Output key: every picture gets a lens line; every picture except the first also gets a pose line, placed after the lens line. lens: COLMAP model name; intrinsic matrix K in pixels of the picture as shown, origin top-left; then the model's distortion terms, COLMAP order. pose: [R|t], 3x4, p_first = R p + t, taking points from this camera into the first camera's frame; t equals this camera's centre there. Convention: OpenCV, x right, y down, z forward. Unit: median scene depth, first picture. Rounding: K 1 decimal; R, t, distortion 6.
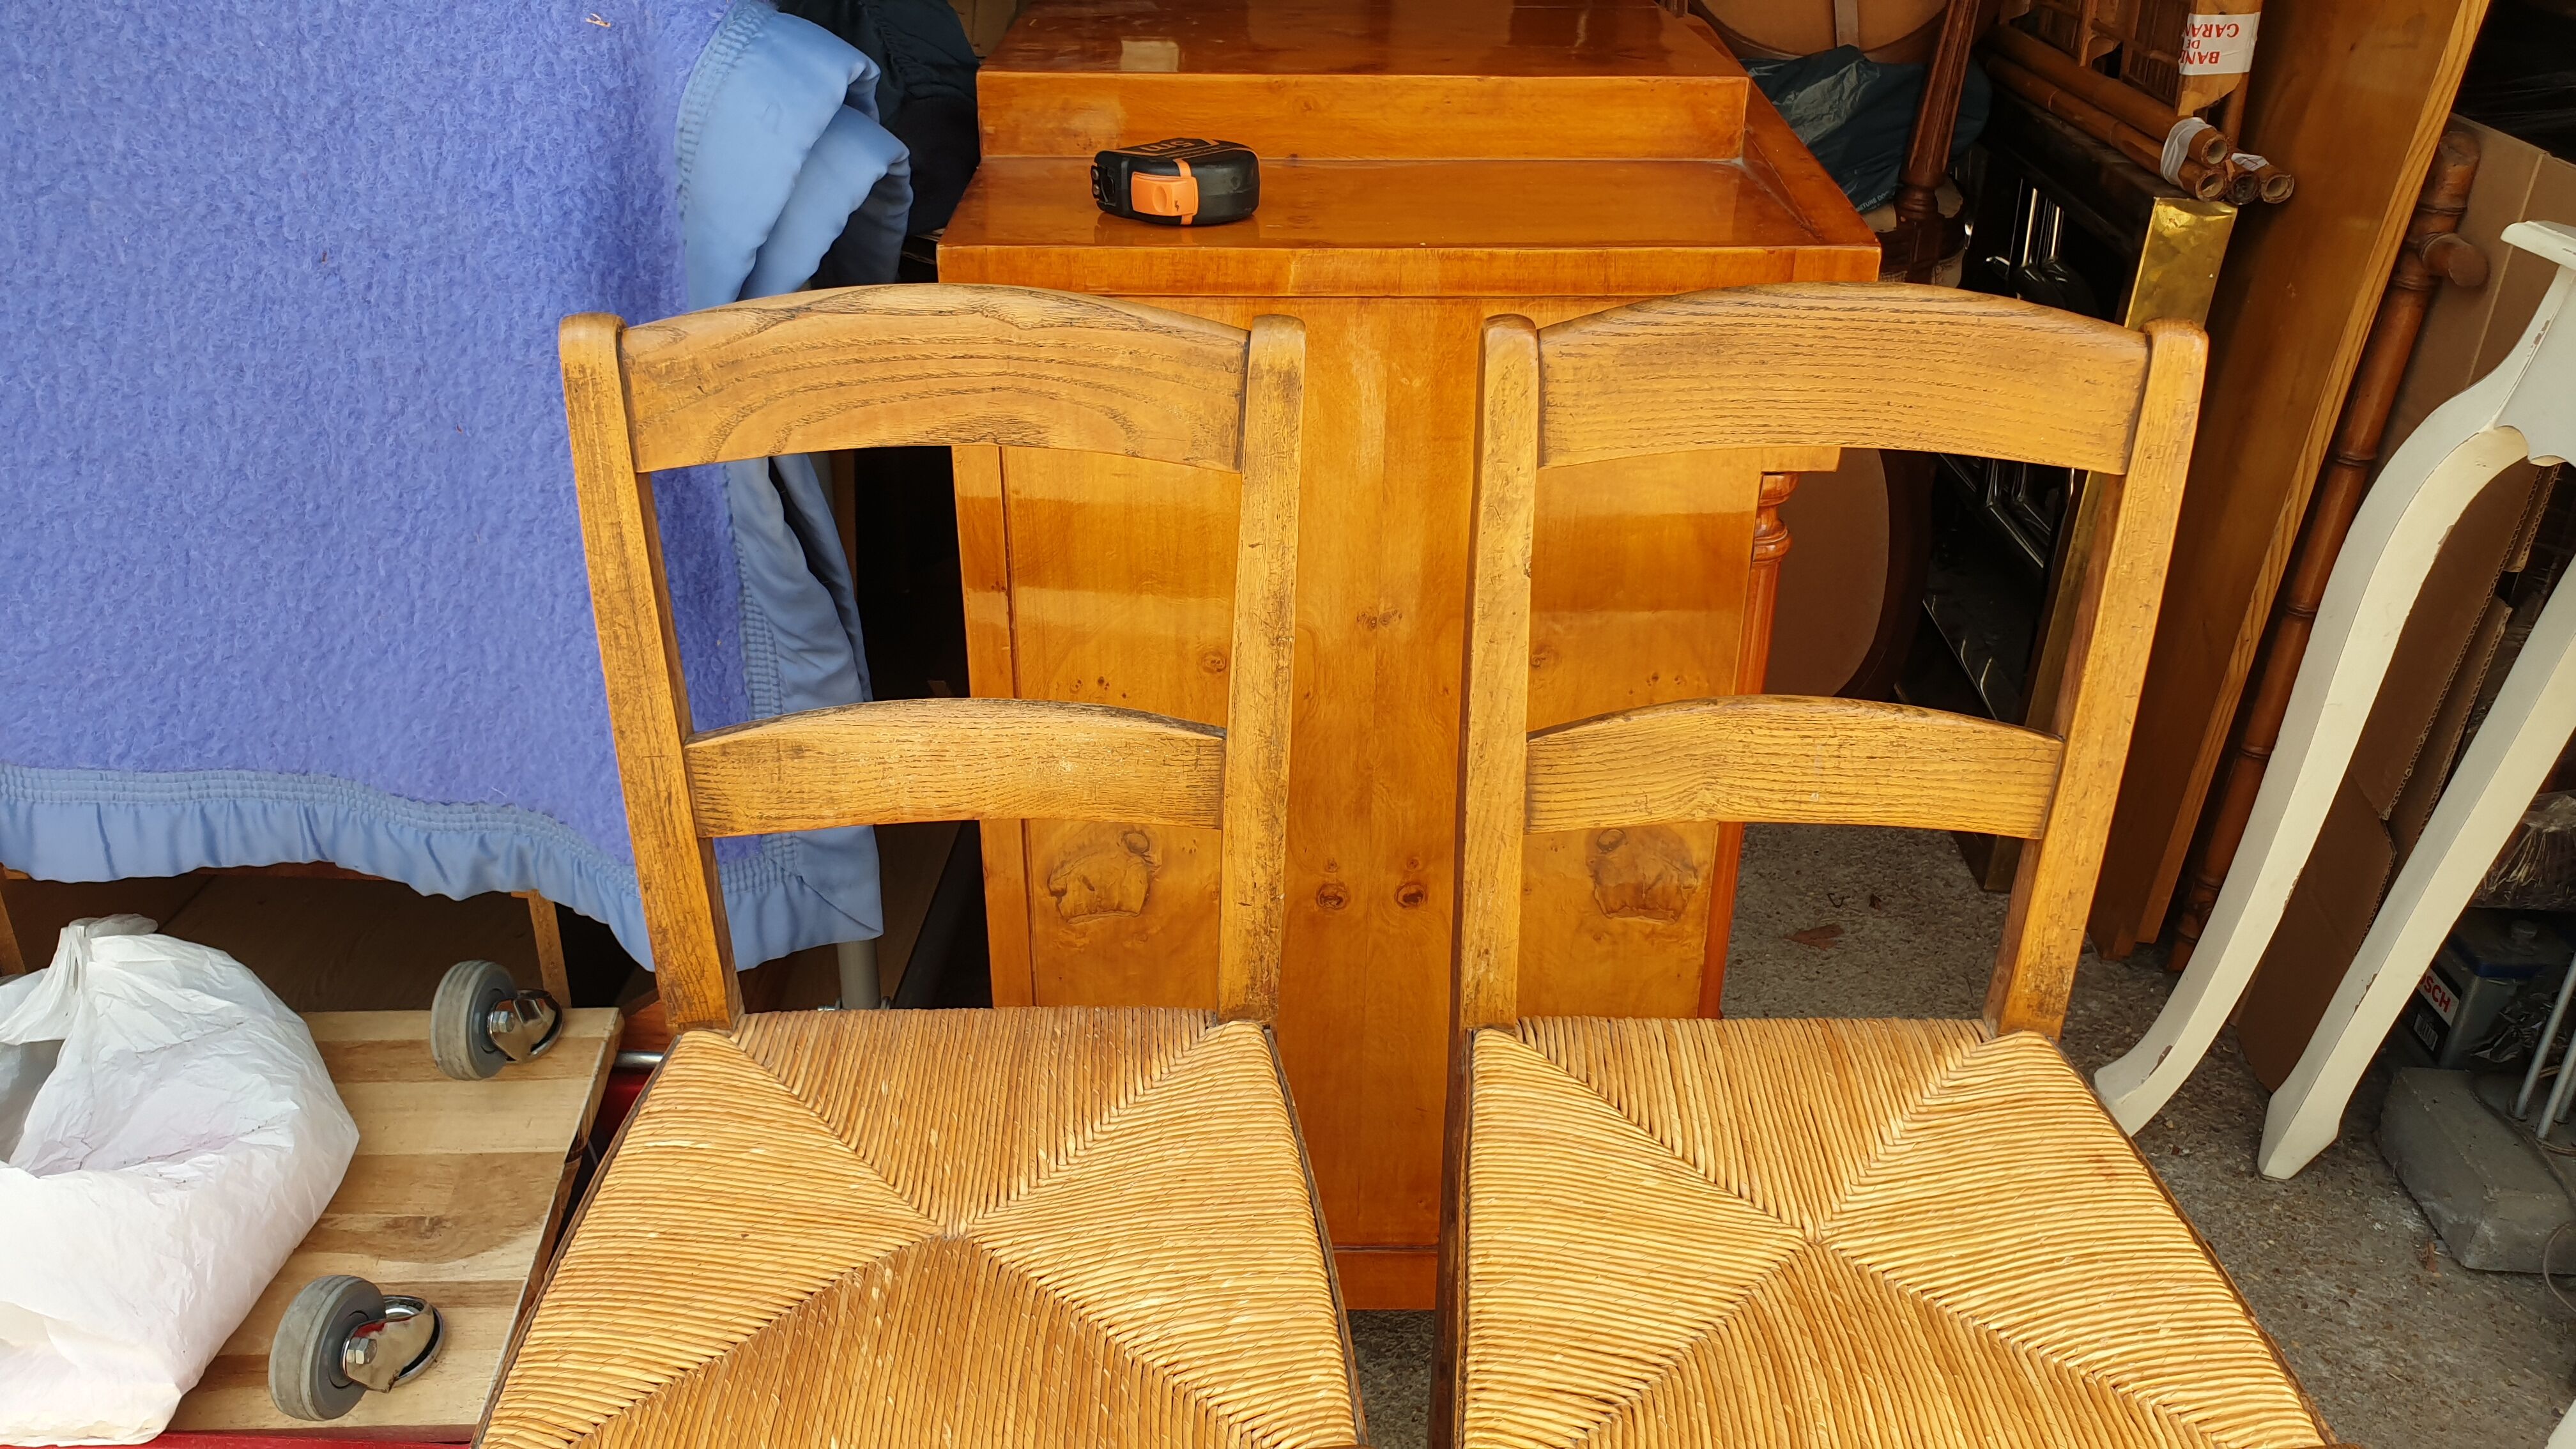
lens RADIAL K [[1976.1, 0, 1288.0], [0, 1976.1, 724.5], [0, 0, 1]] dist [0.029862, 0.000025]
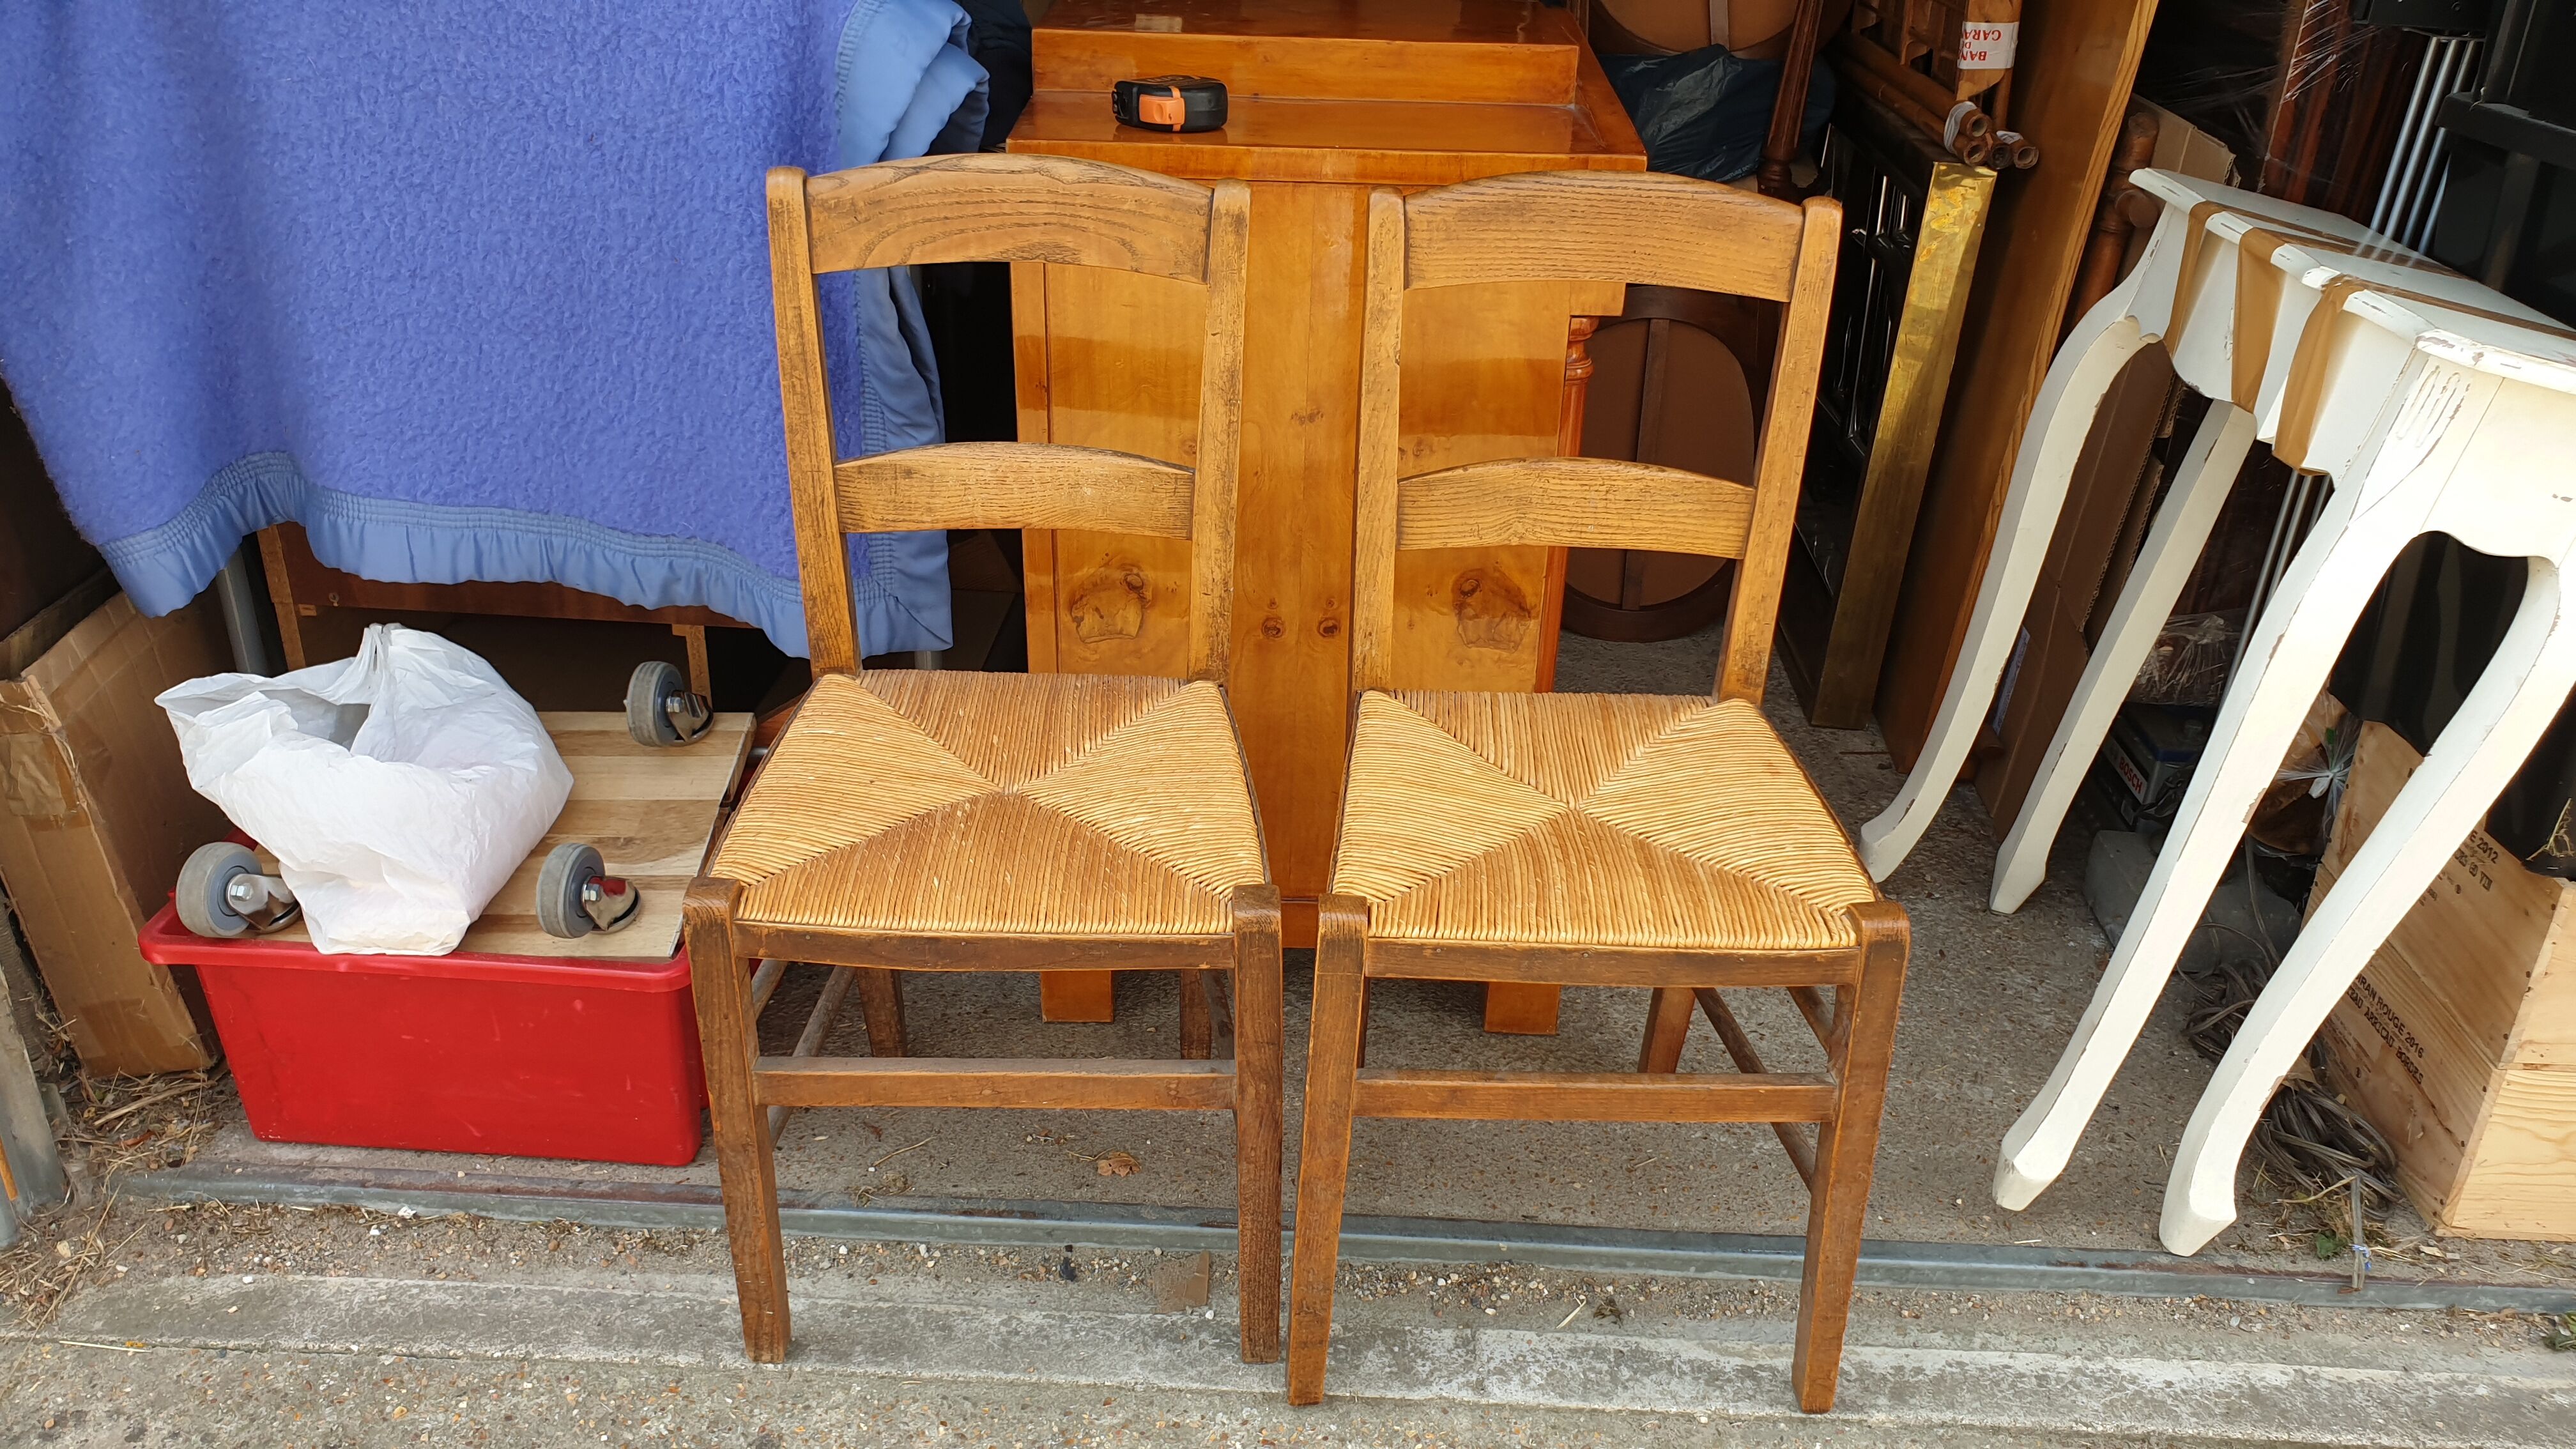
lens RADIAL K [[2012.4, 0, 1299.7], [0, 2012.4, 762.3], [0, 0, 1]] dist [0.118751, -0.244710]
pose [[0.999747, 0.022383, 0.002040, 0.046196], [-0.022372, 0.999736, -0.005202, 0.215762], [-0.002156, 0.005155, 0.999984, -0.491289]]
